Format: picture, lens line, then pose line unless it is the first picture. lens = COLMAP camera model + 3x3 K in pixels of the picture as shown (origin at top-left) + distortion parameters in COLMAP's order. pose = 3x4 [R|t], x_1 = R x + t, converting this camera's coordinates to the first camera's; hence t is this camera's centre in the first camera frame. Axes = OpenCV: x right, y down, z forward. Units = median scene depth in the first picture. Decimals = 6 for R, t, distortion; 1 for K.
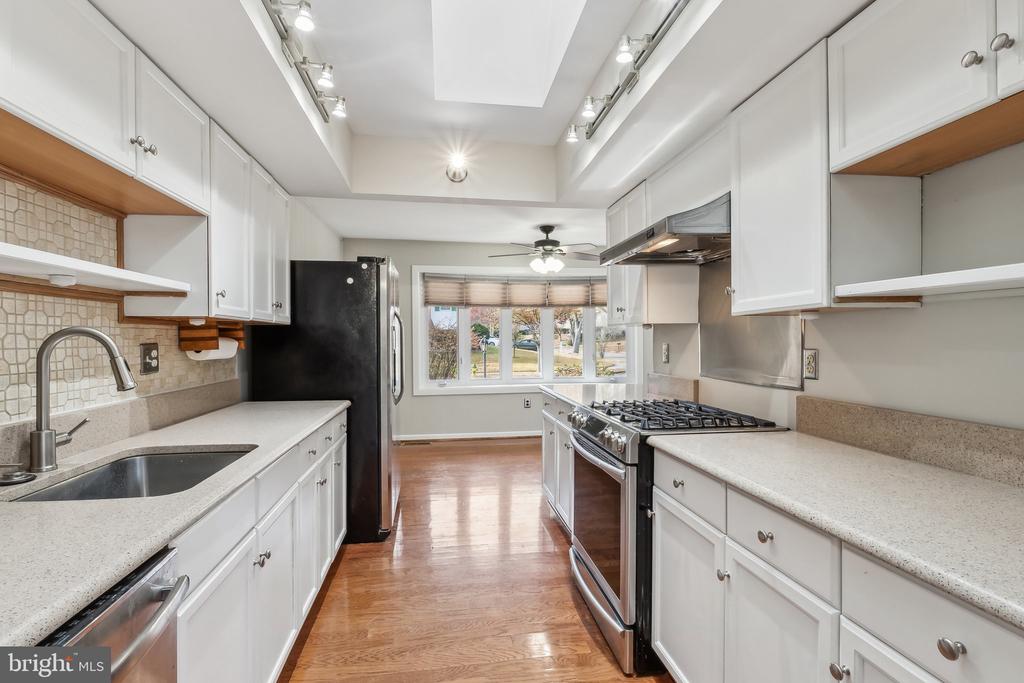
lens RADIAL K [[486.2, 0, 516.9], [0, 486.2, 341.3], [0, 0, 1]] dist [-0.002584, -0.000147]
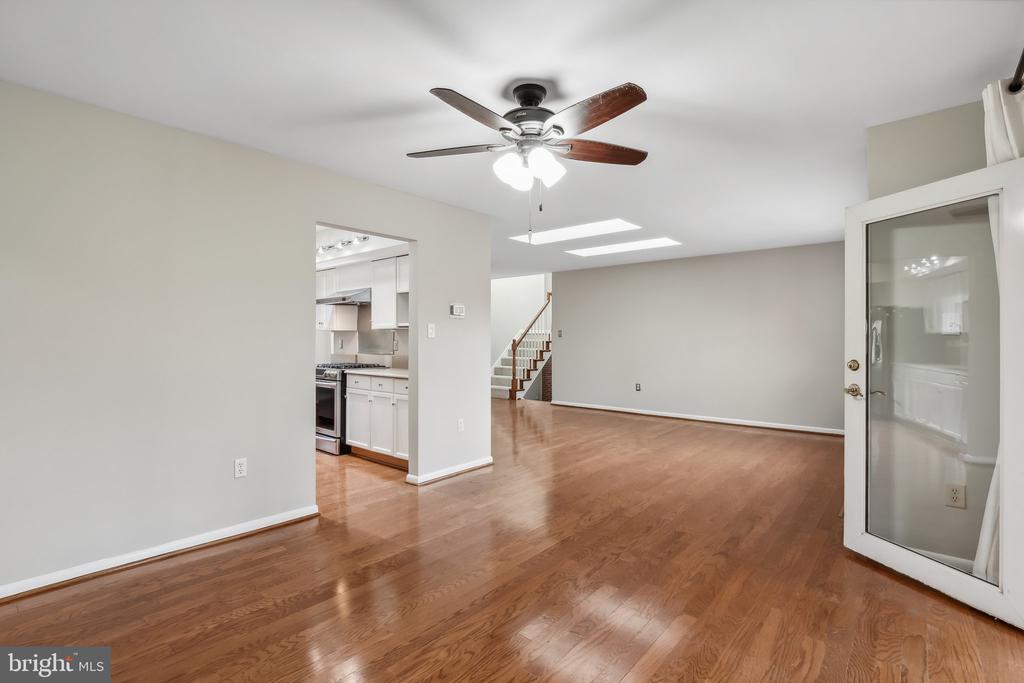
lens RADIAL K [[479.7, 0, 506.6], [0, 479.7, 336.9], [0, 0, 1]] dist [-0.003768, -0.000180]
pose [[0.762200, 0.003492, 0.647332, -0.792505], [0.000055, 0.999985, -0.005459, 0.008538], [-0.647342, 0.004196, 0.762188, -1.696920]]
